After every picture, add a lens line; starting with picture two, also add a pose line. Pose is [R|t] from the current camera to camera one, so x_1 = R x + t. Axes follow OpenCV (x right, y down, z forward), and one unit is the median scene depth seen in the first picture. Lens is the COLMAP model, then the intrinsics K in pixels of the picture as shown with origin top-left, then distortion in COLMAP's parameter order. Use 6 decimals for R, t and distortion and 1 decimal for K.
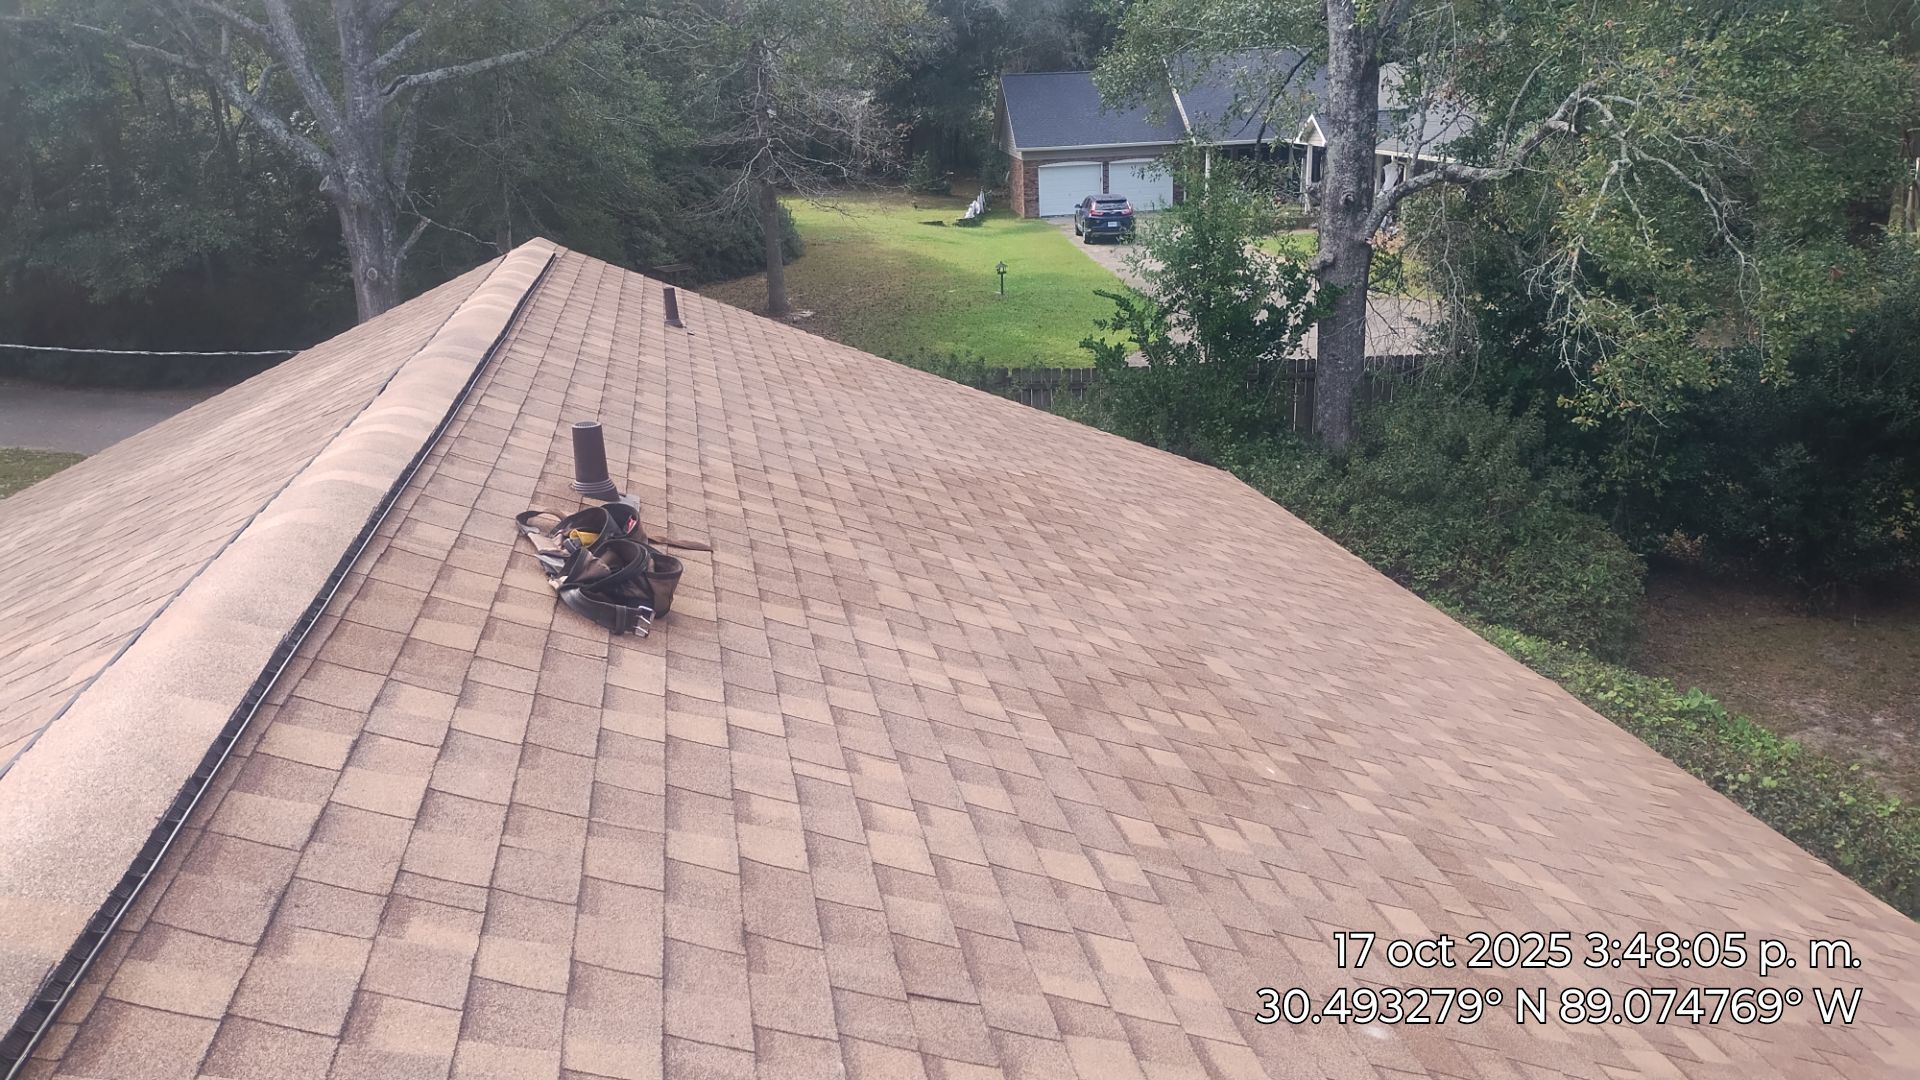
lens RADIAL K [[1404.1, 0, 949.0], [0, 1404.1, 538.8], [0, 0, 1]] dist [0.059678, -0.085584]
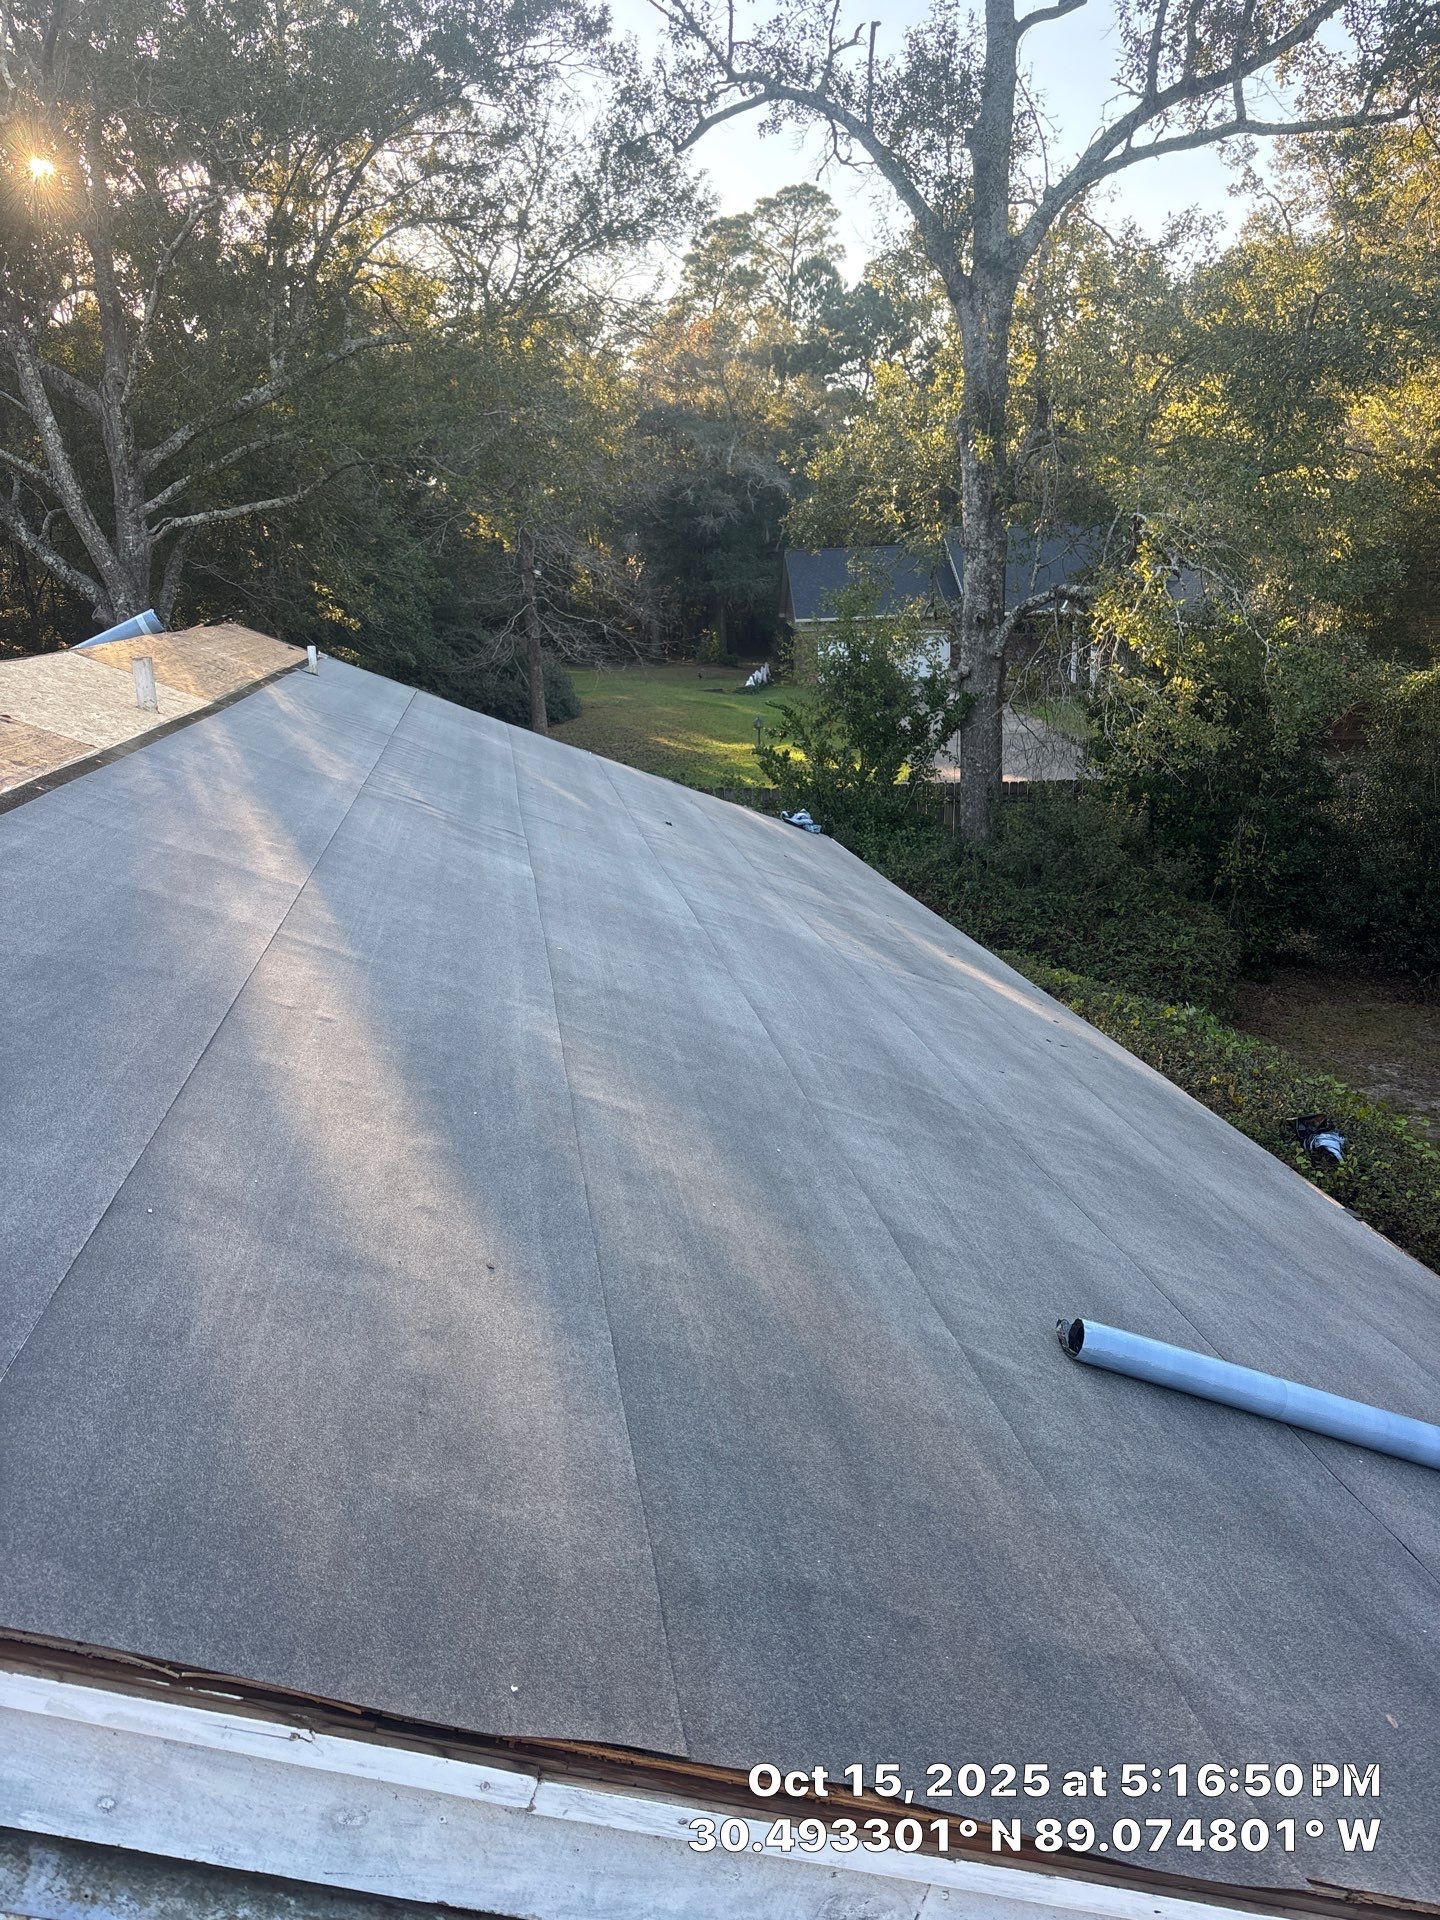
lens RADIAL K [[1419.7, 0, 704.7], [0, 1419.7, 955.5], [0, 0, 1]] dist [0.013299, -0.001447]
pose [[0.999043, 0.014156, -0.041396, 0.130184], [-0.016180, 0.998670, -0.048963, 0.097229], [0.040648, 0.049586, 0.997942, -0.134880]]
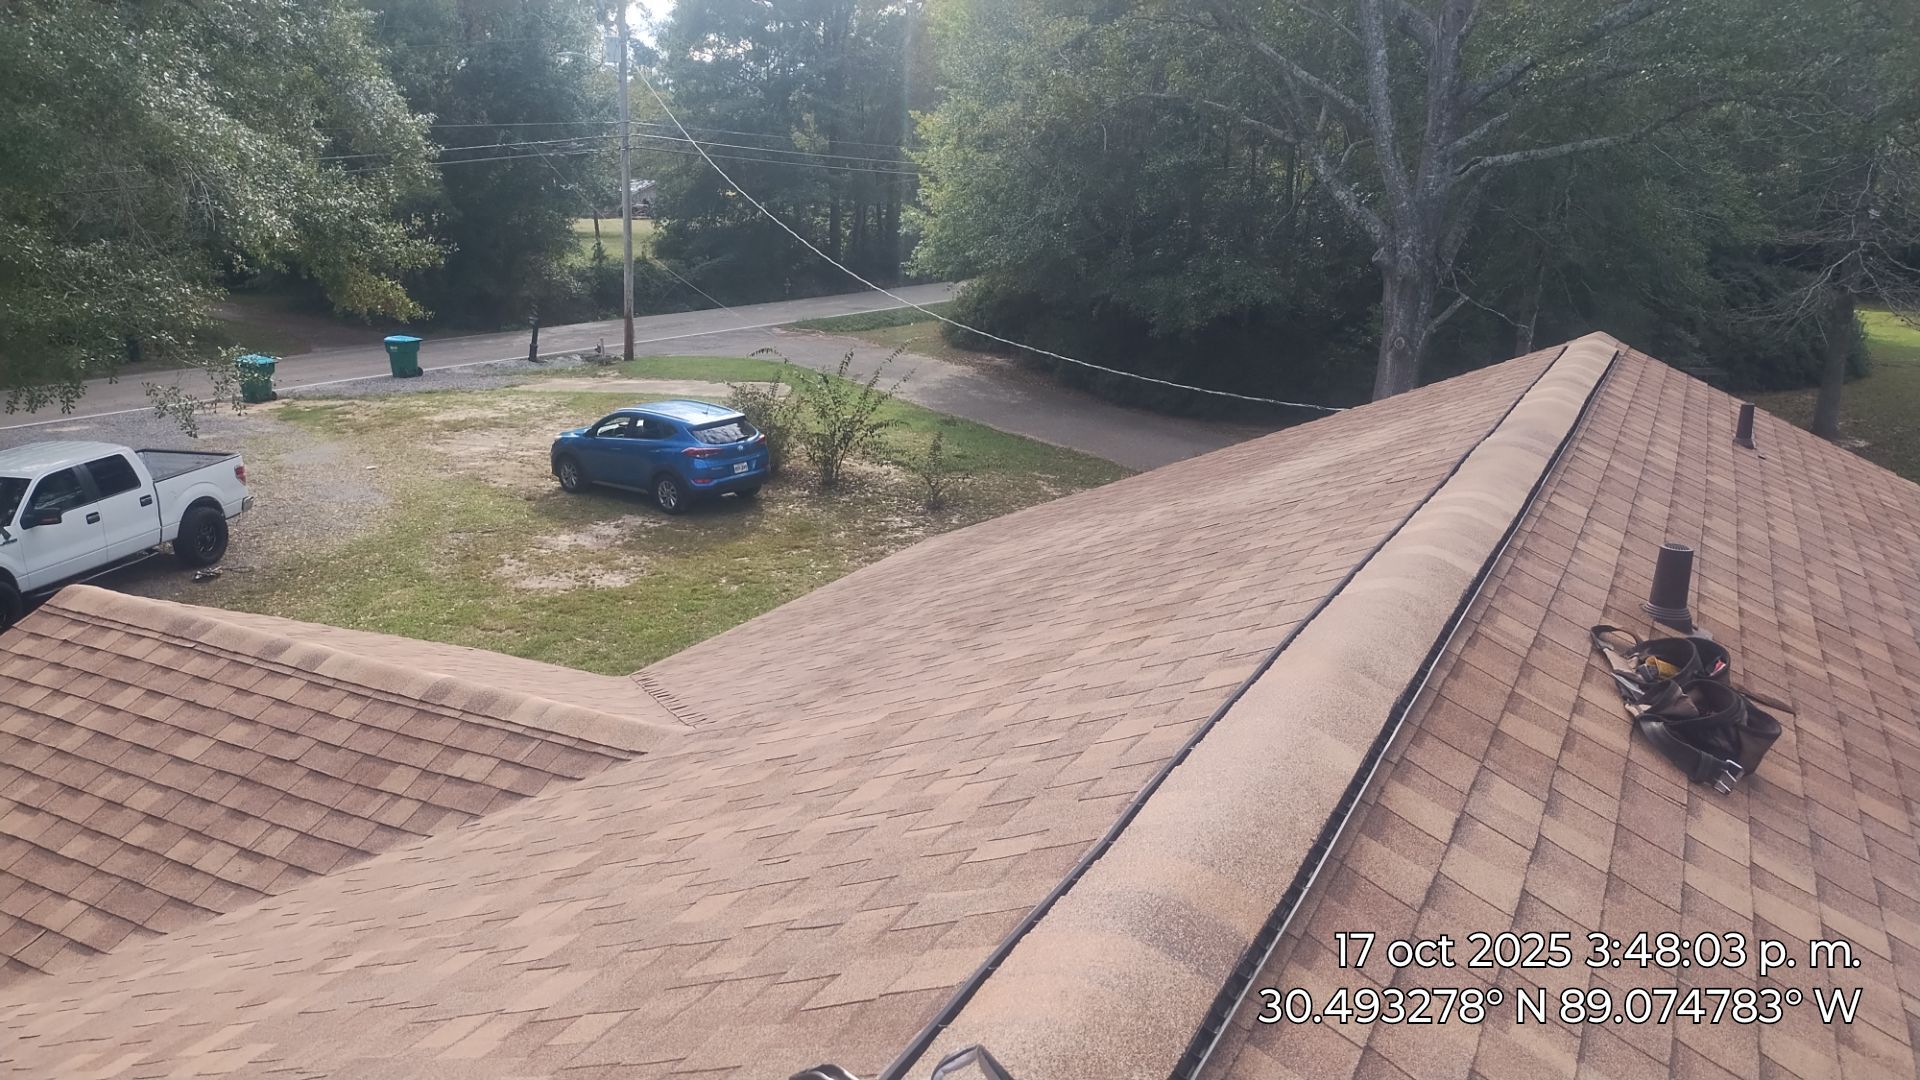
lens RADIAL K [[1404.1, 0, 959.5], [0, 1404.1, 548.4], [0, 0, 1]] dist [0.059678, -0.085584]
pose [[0.782429, 0.209398, -0.586479, -0.027784], [-0.234140, 0.971589, 0.034529, -0.000238], [0.577047, 0.110302, 0.809228, -0.015642]]
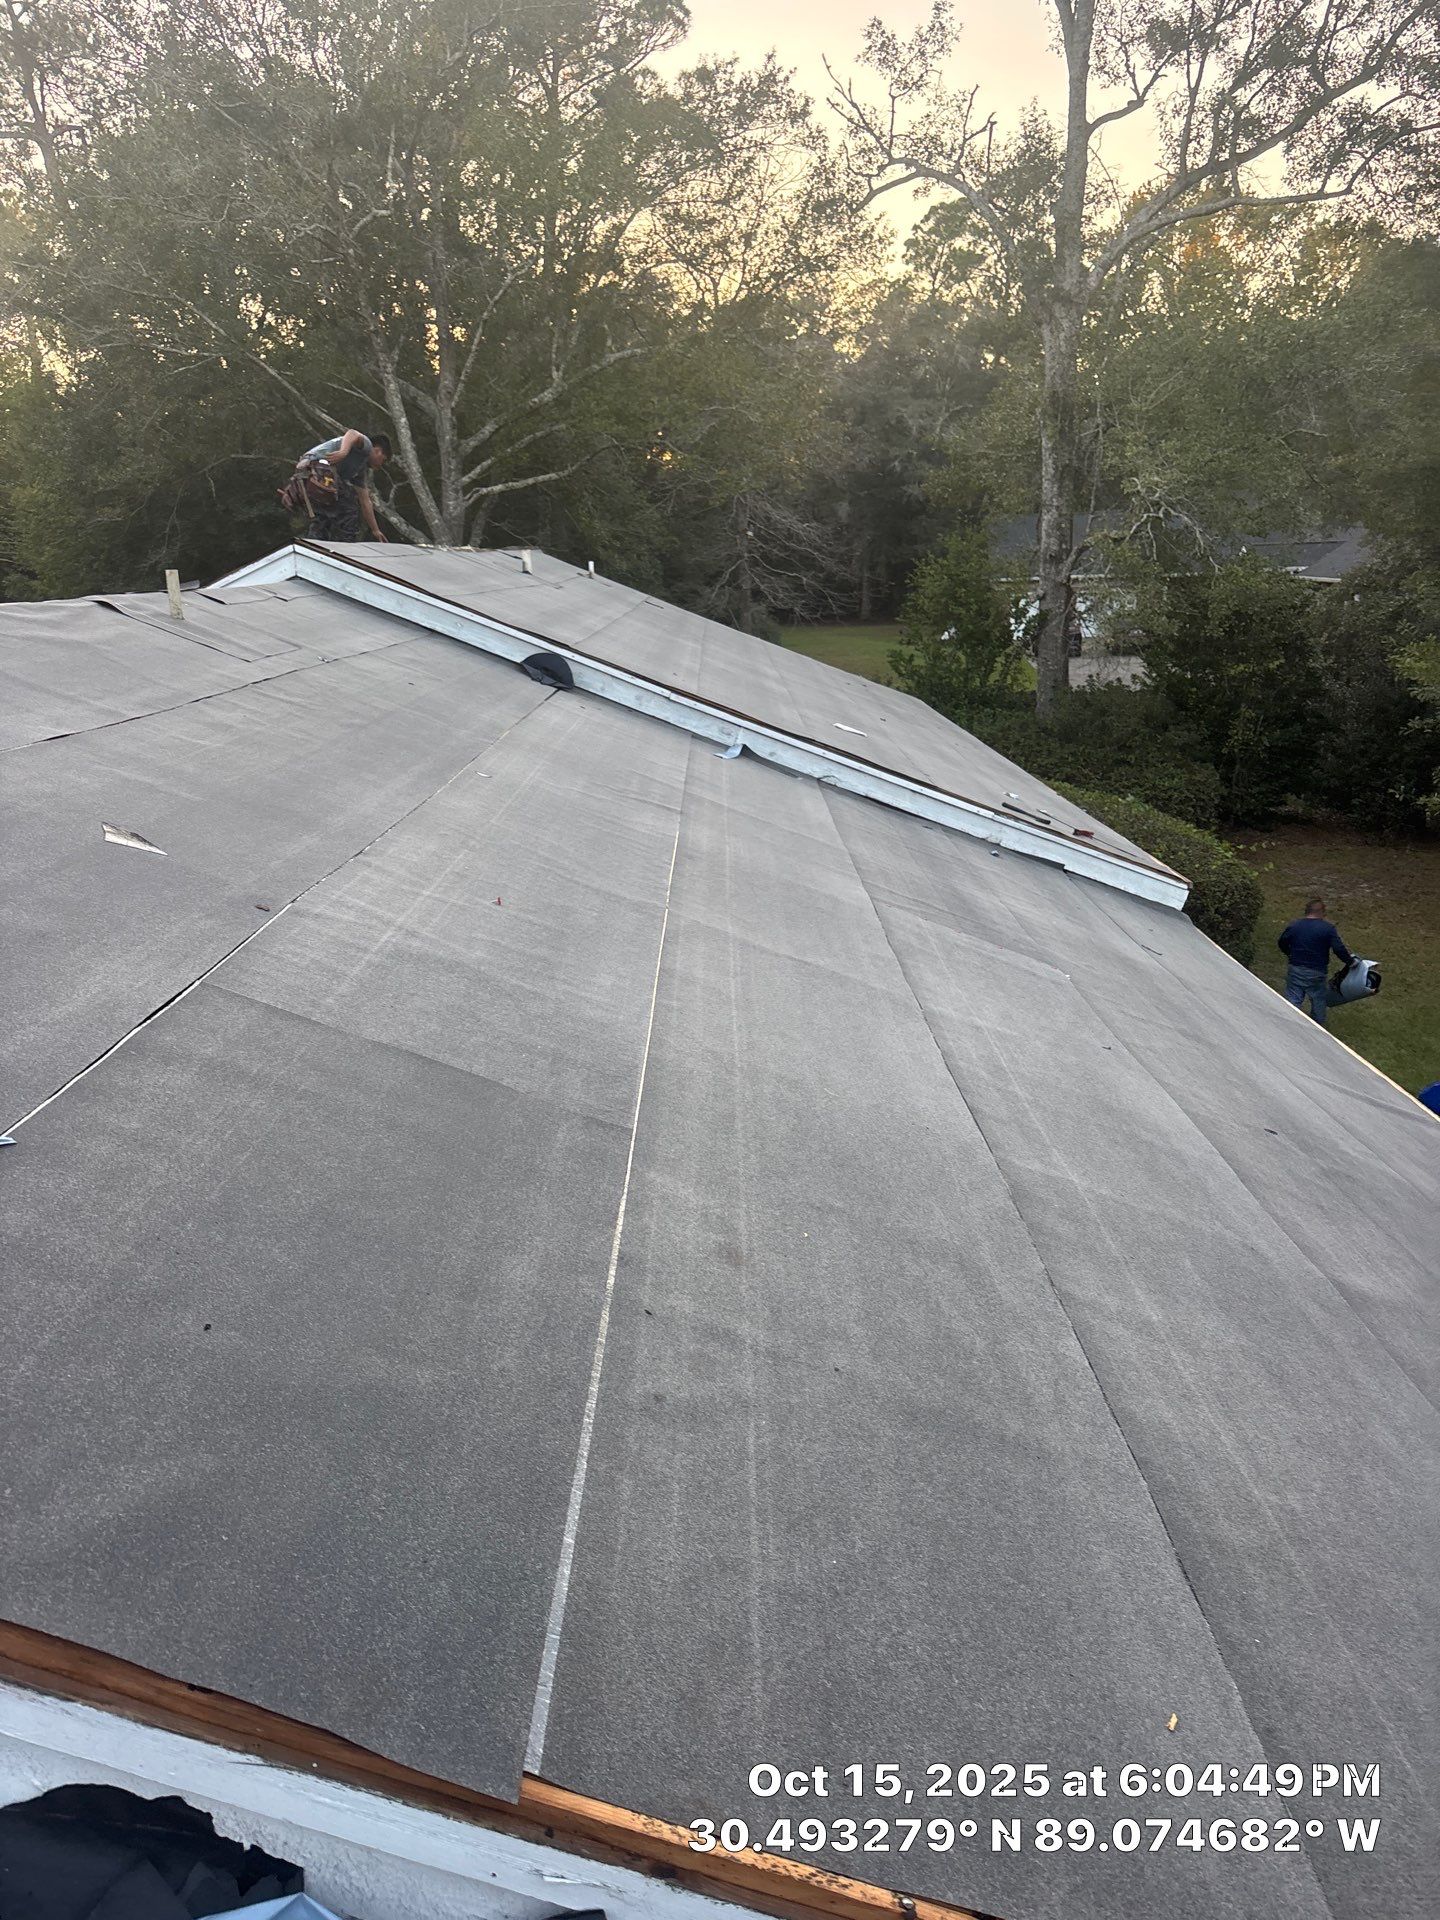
lens RADIAL K [[1419.7, 0, 706.1], [0, 1419.7, 968.5], [0, 0, 1]] dist [0.013299, -0.001447]
pose [[0.980499, 0.056466, -0.188239, 0.260672], [-0.060683, 0.998017, -0.016709, 0.296688], [0.186922, 0.027806, 0.981981, -0.668280]]
